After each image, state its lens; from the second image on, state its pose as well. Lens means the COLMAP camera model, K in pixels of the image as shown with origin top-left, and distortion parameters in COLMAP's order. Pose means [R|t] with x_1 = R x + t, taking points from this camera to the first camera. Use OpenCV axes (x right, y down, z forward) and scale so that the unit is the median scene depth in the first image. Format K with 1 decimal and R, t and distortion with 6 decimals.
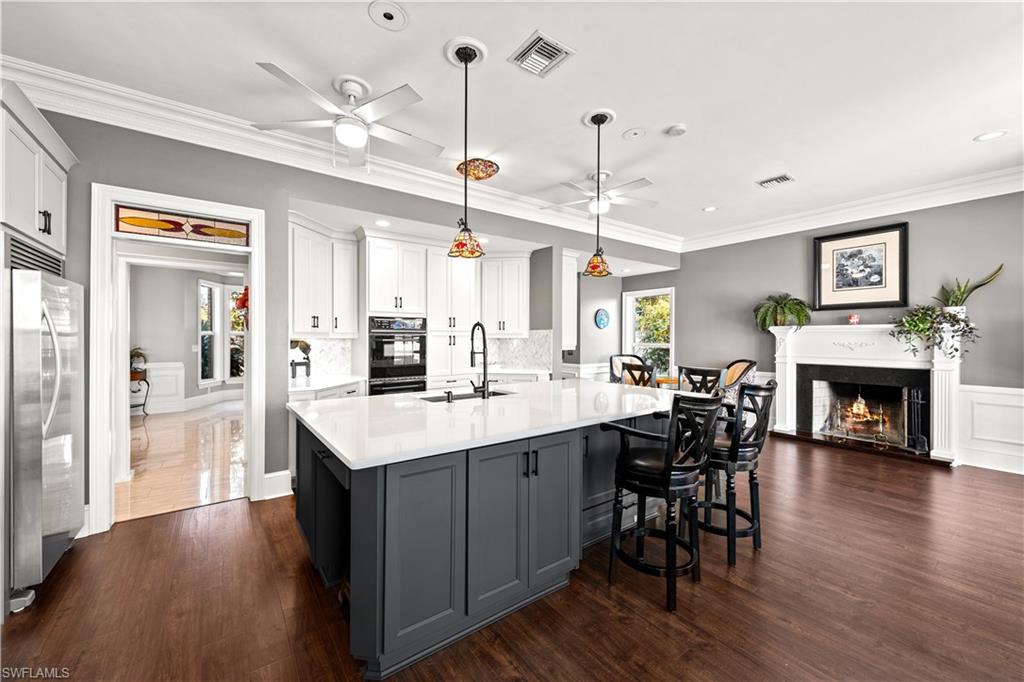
lens RADIAL K [[401.9, 0, 511.1], [0, 401.9, 336.2], [0, 0, 1]] dist [0.000678, 0.000065]
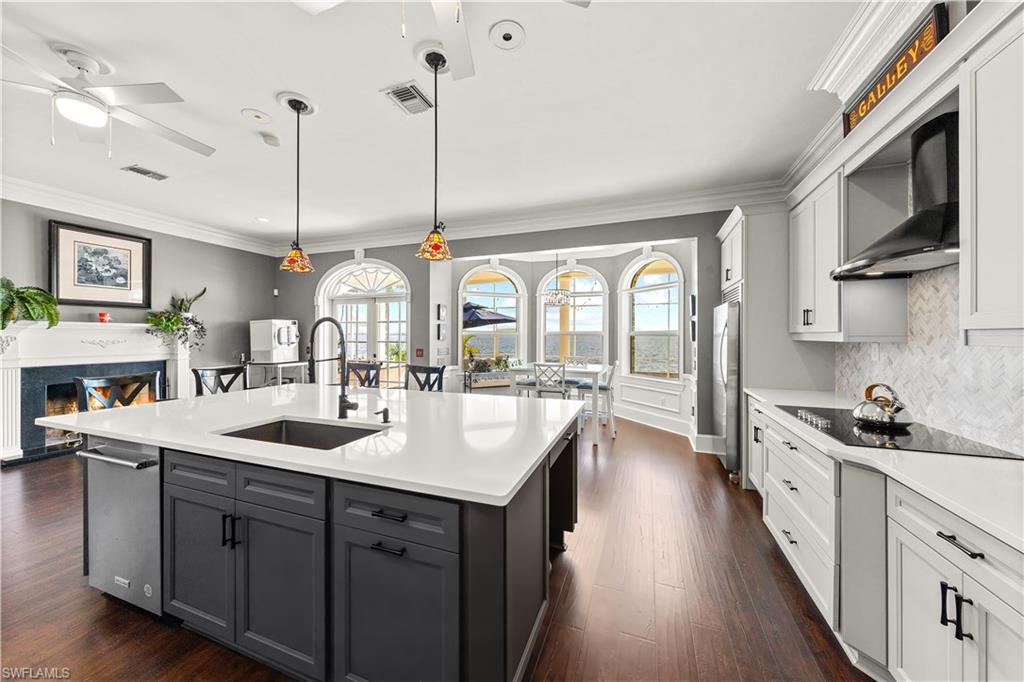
lens RADIAL K [[359.0, 0, 513.0], [0, 359.0, 335.0], [0, 0, 1]] dist [-0.000040, 0.000001]
pose [[-0.547642, -0.001503, 0.836711, -0.500464], [-0.005739, 0.999982, -0.001960, -0.000542], [-0.836693, -0.005875, -0.547641, 0.673210]]
